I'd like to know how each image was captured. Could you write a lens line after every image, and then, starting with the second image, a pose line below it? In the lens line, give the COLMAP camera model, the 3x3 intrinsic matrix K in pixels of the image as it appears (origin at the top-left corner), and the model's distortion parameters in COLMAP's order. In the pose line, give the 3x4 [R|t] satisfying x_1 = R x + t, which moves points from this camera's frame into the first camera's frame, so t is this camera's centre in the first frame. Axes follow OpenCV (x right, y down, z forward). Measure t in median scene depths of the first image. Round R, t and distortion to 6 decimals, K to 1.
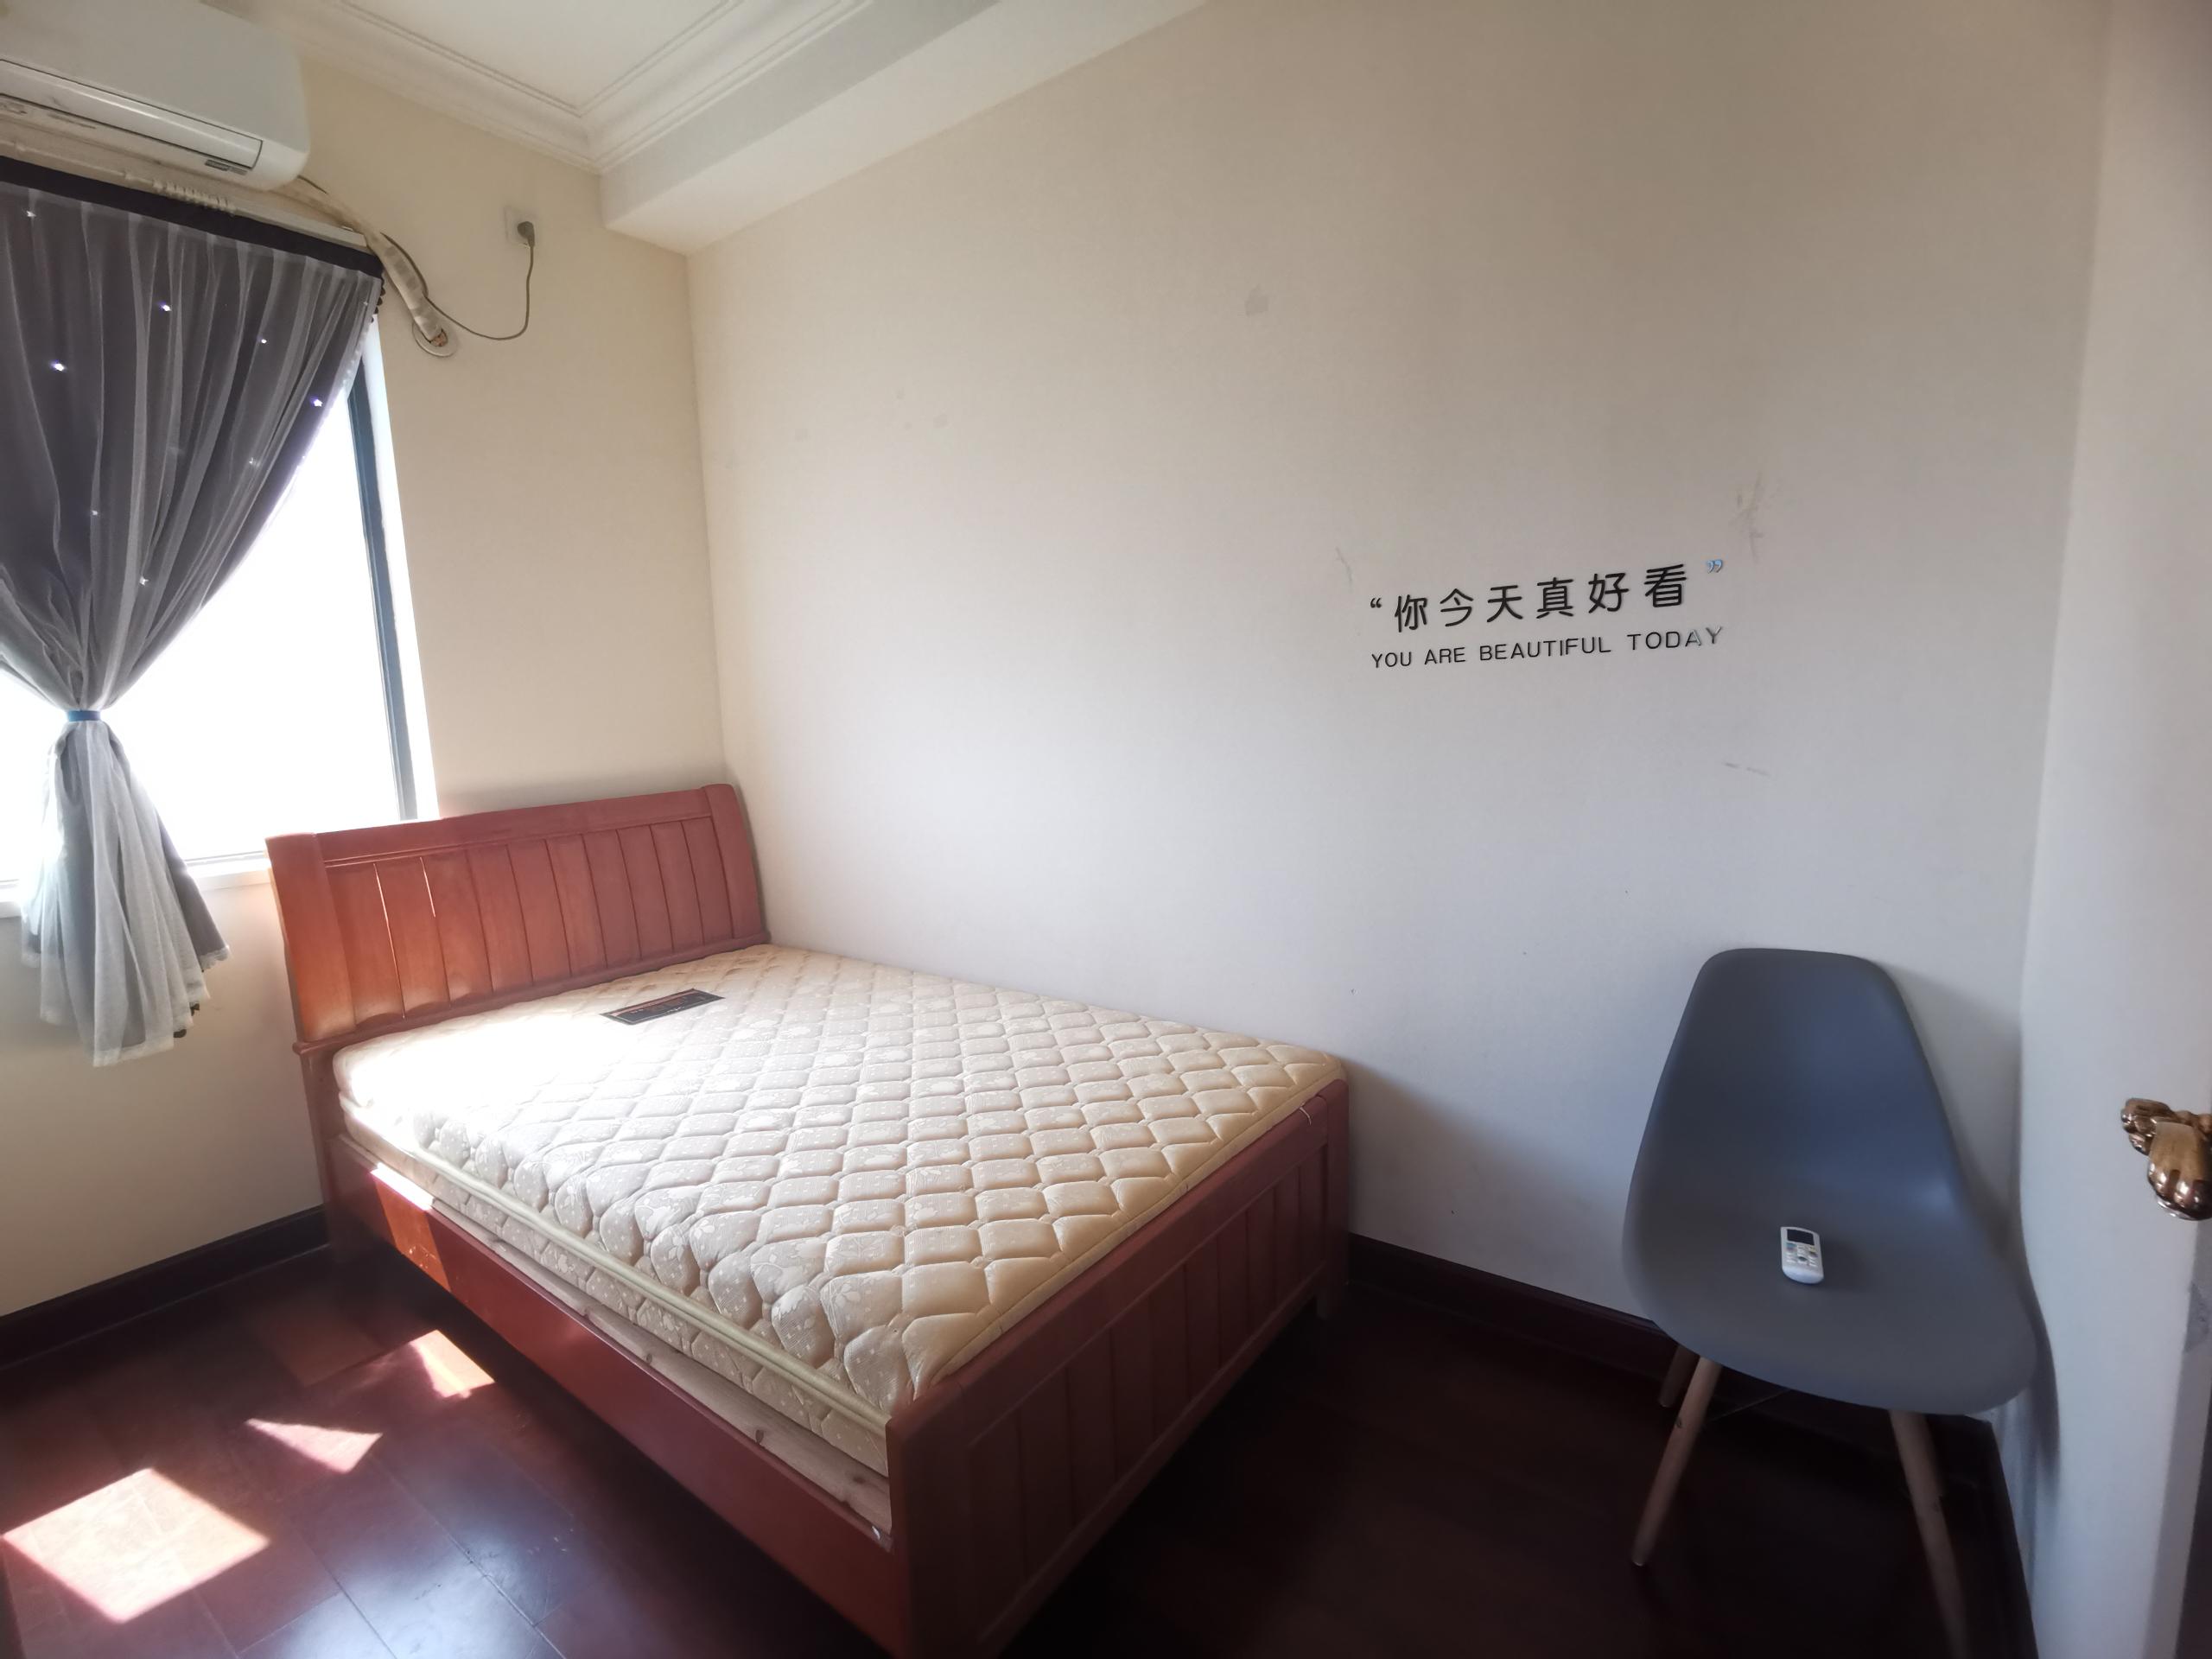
lens RADIAL K [[1031.5, 0, 1101.6], [0, 1031.5, 828.9], [0, 0, 1]] dist [0.002745, -0.000229]
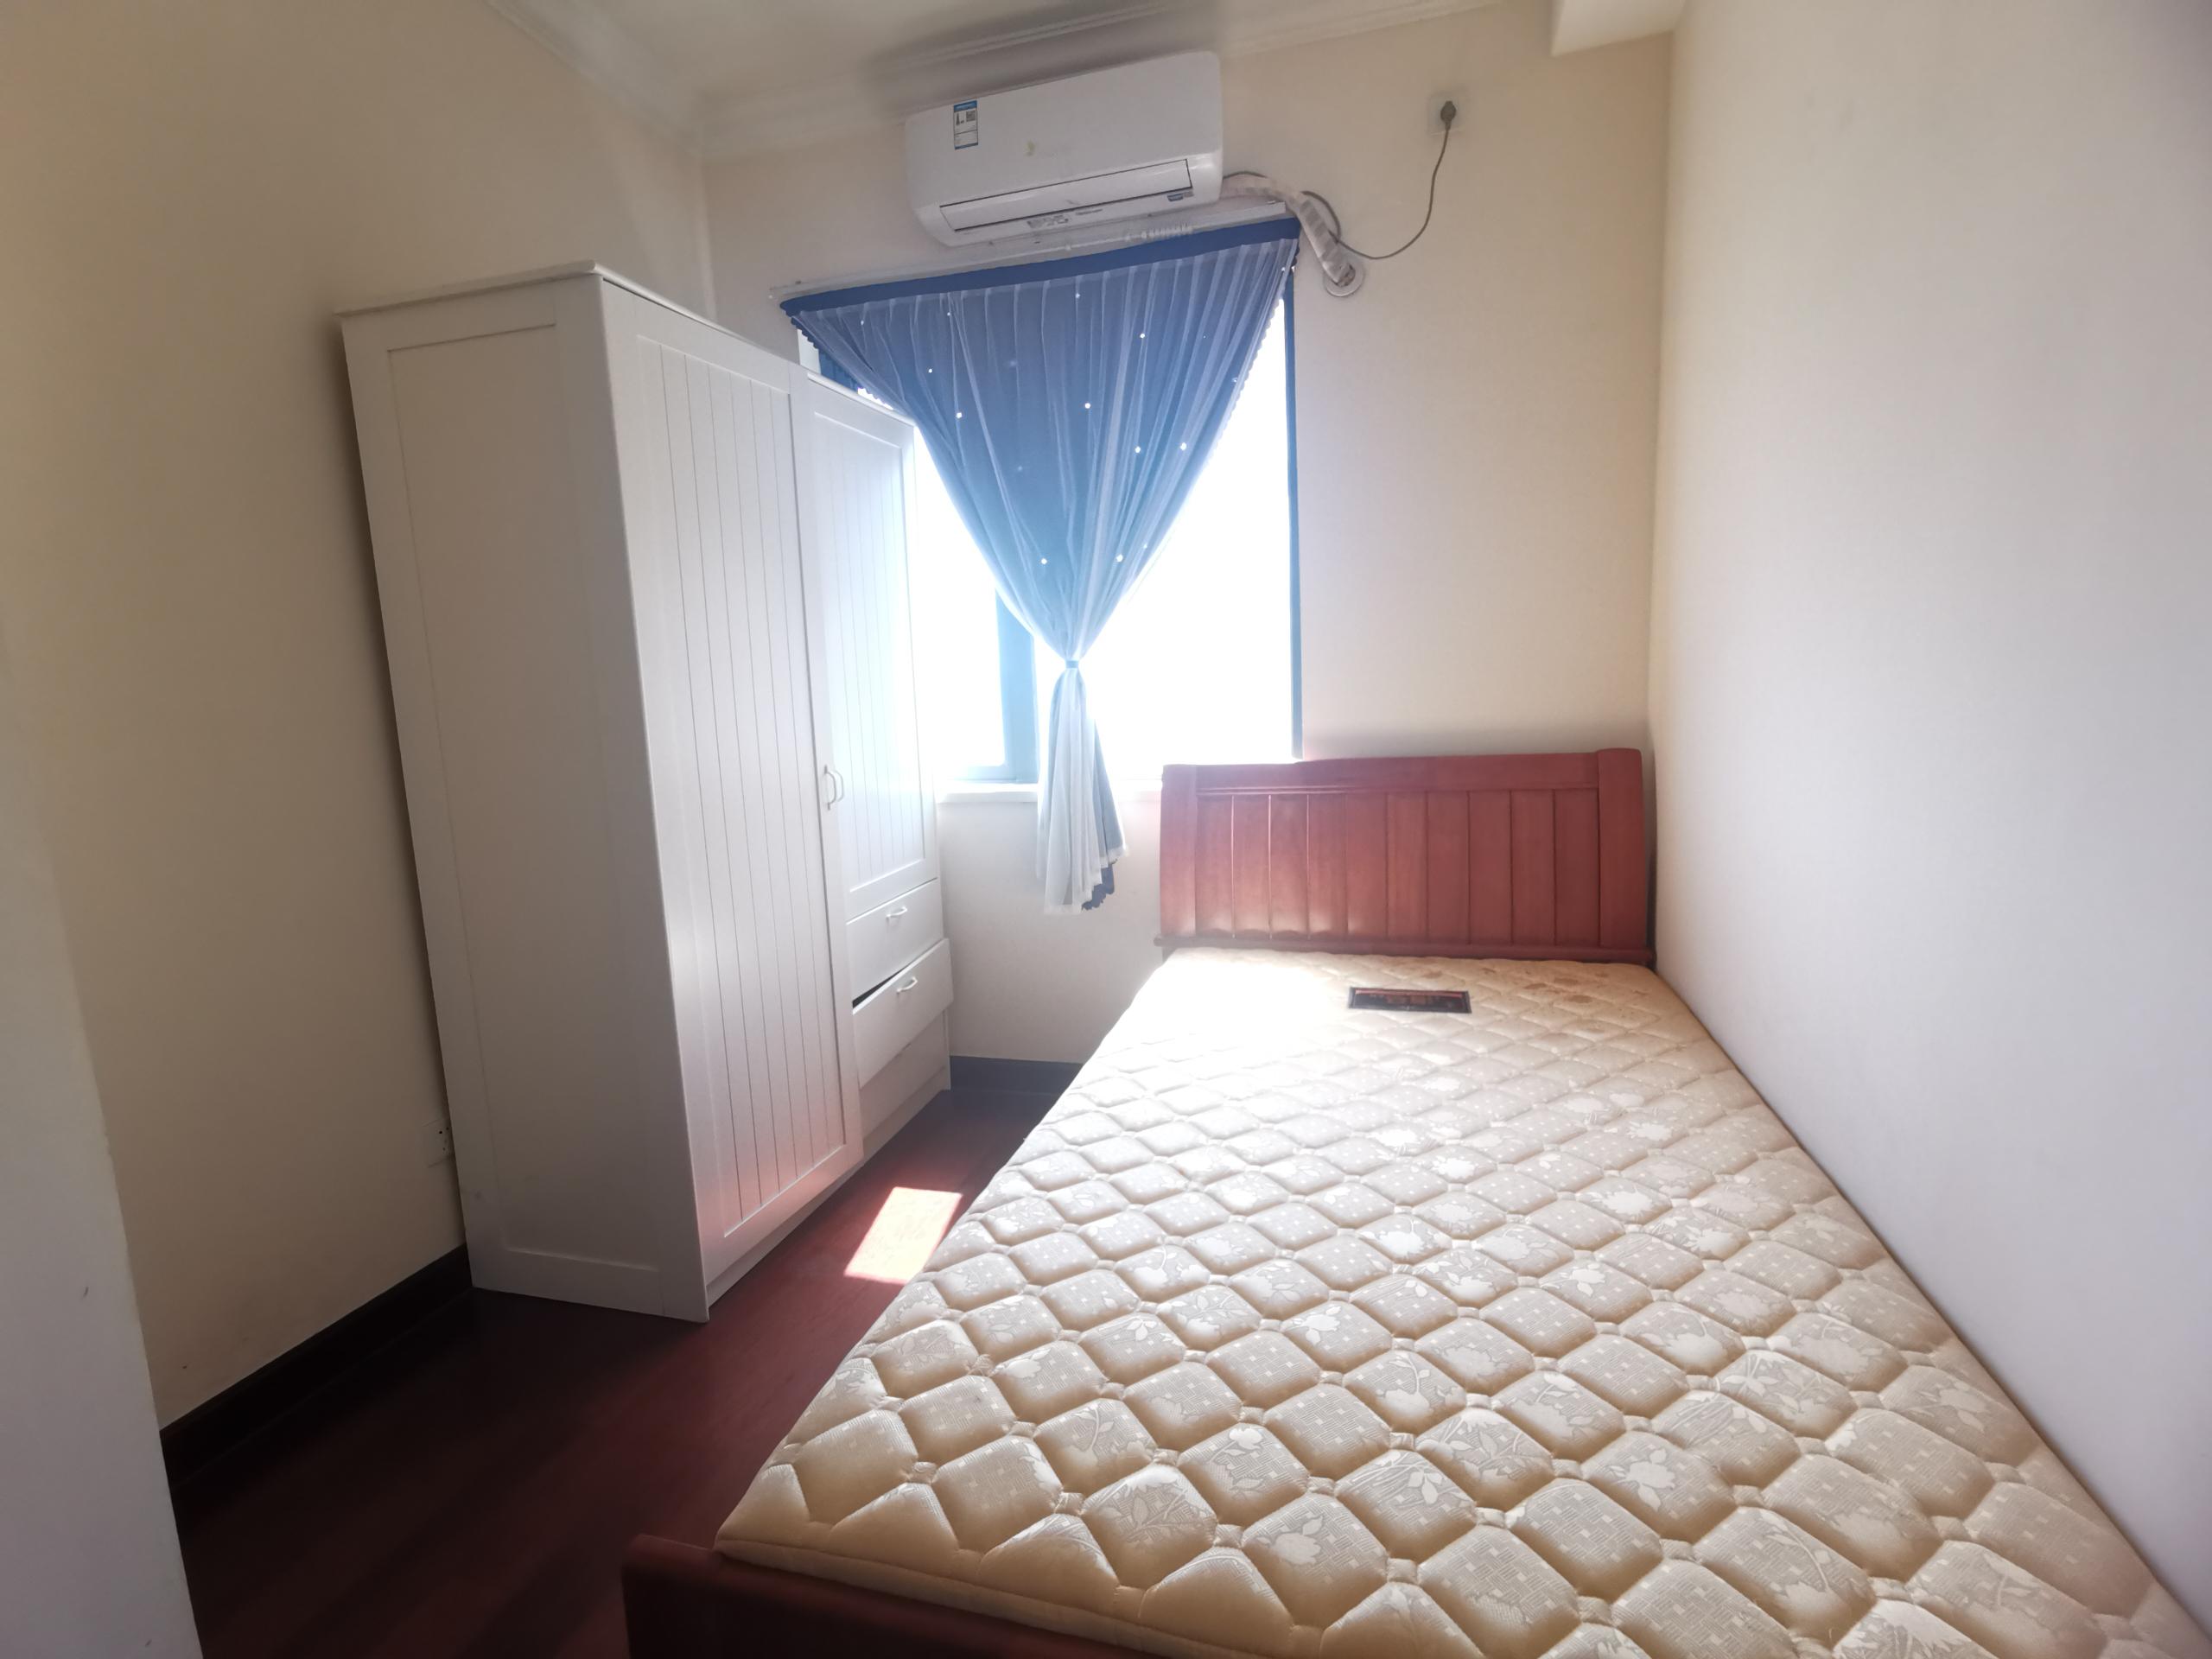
lens RADIAL K [[1031.5, 0, 1103.1], [0, 1031.5, 819.5], [0, 0, 1]] dist [0.002745, -0.000229]
pose [[0.339800, 0.142747, -0.929602, 0.289208], [-0.089239, 0.988849, 0.119225, -0.061851], [0.936255, 0.042444, 0.348749, 0.486573]]
